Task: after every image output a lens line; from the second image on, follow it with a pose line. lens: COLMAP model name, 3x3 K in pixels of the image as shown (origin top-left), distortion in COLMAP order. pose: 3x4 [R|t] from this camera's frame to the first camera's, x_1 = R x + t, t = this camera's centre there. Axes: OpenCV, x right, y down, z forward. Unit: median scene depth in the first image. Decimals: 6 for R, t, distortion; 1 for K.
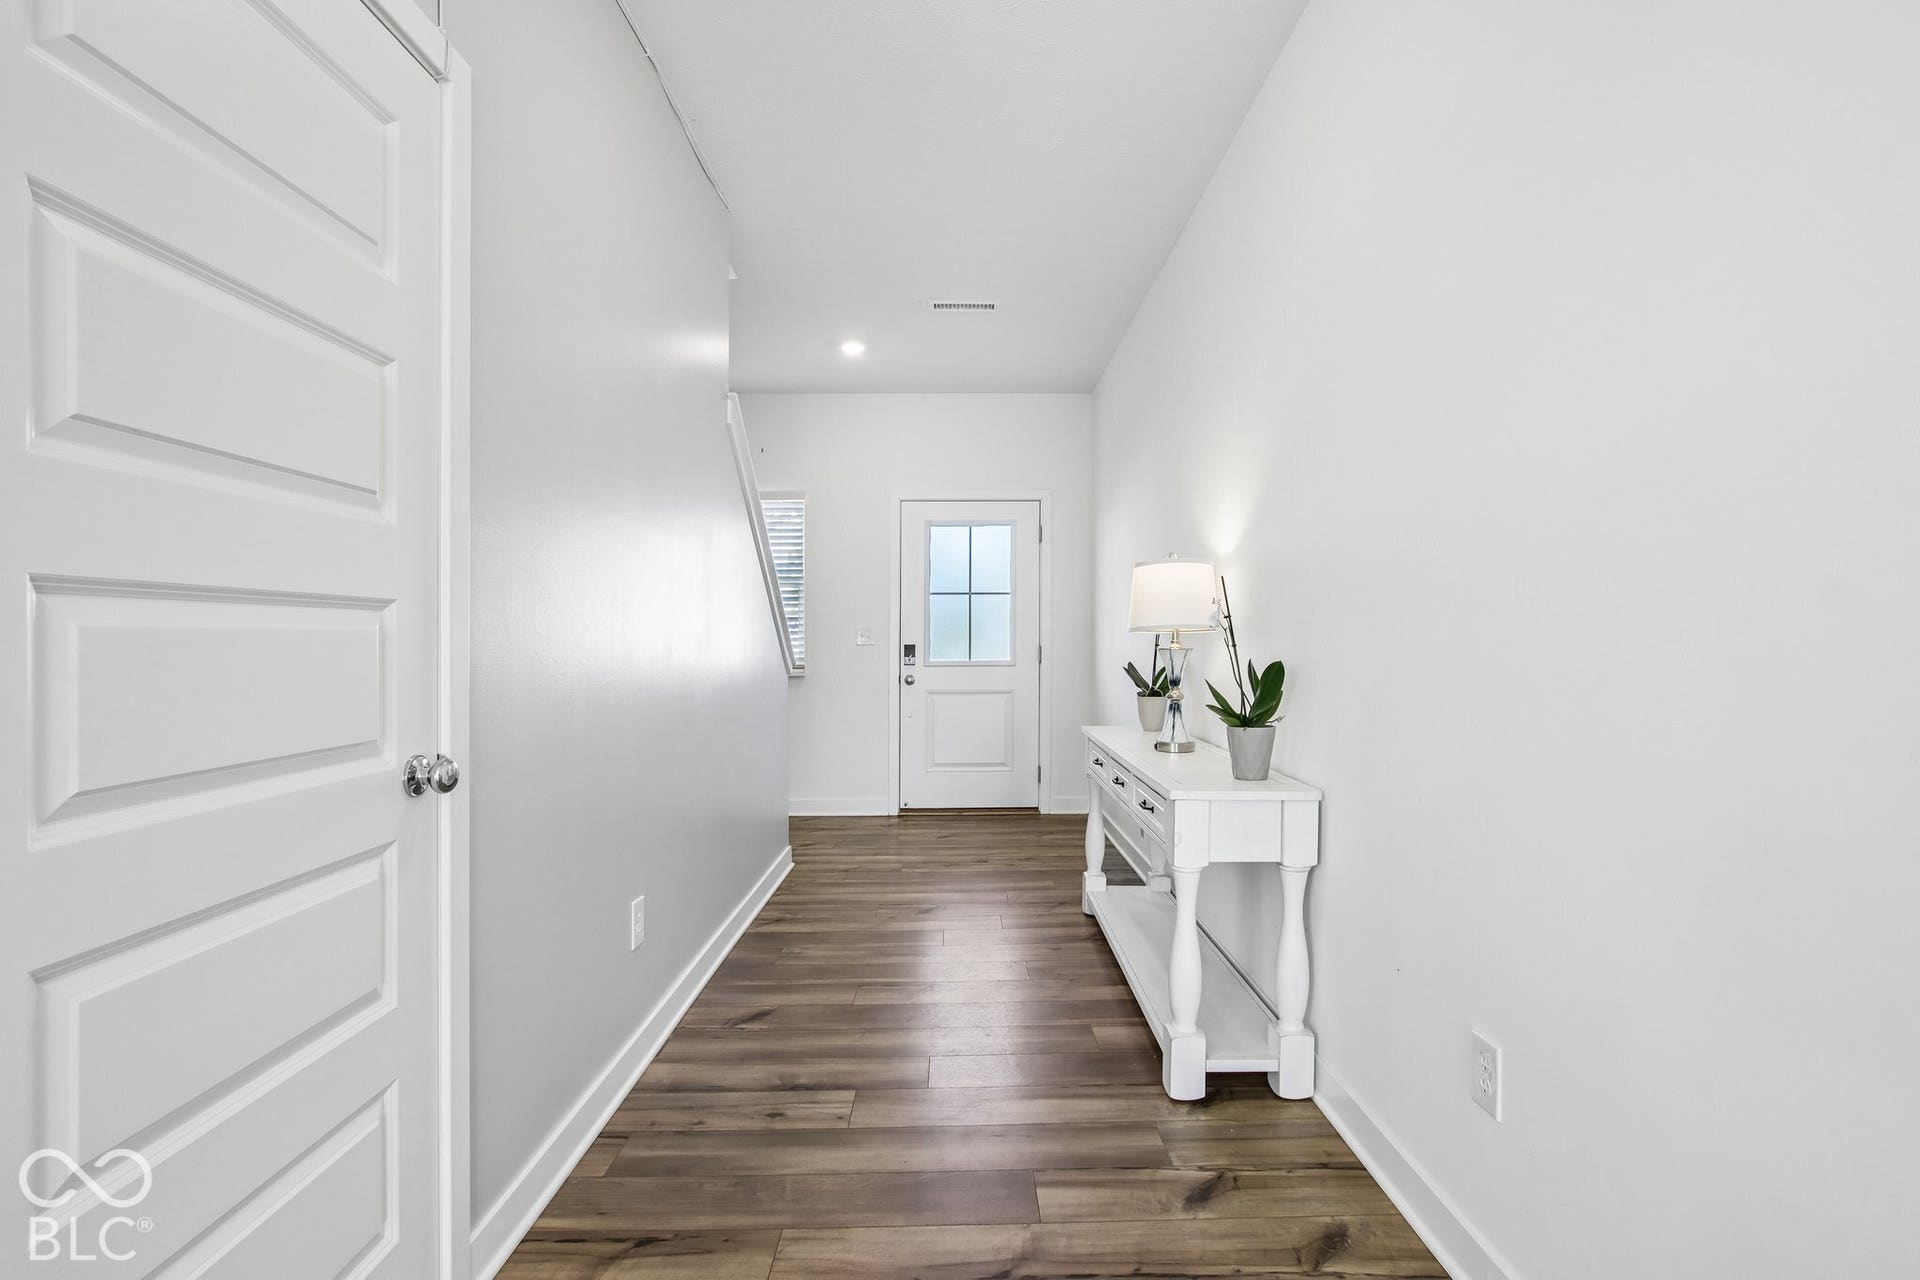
lens RADIAL K [[892.6, 0, 974.6], [0, 892.6, 641.4], [0, 0, 1]] dist [-0.035121, 0.004596]
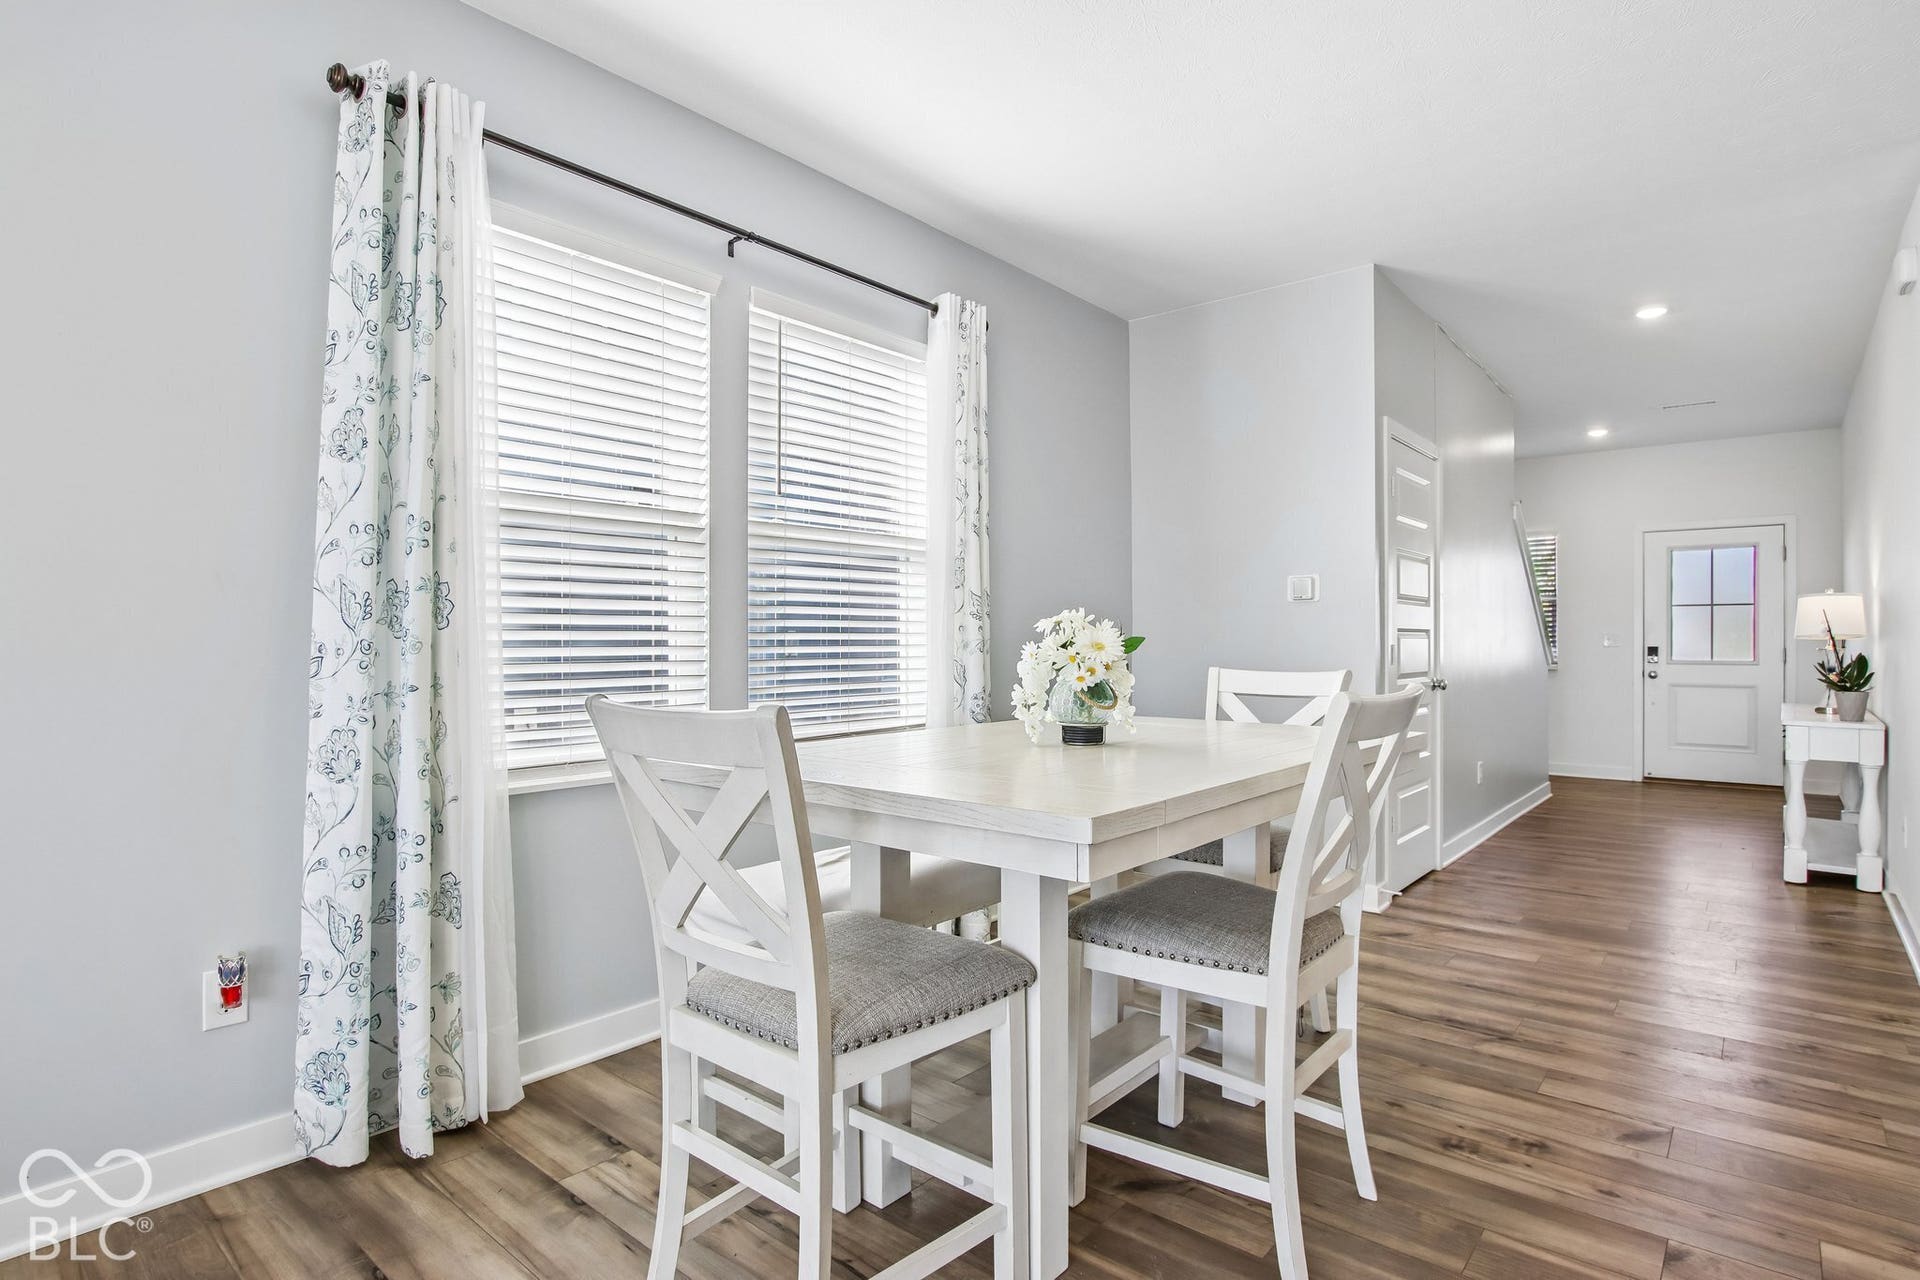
lens RADIAL K [[976.6, 0, 961.7], [0, 976.6, 640.0], [0, 0, 1]] dist [-0.033329, -0.000935]
pose [[0.747392, -0.002936, -0.664377, 0.189976], [-0.000009, 0.999990, -0.004430, 0.000280], [0.664384, 0.003317, 0.747384, -1.284933]]
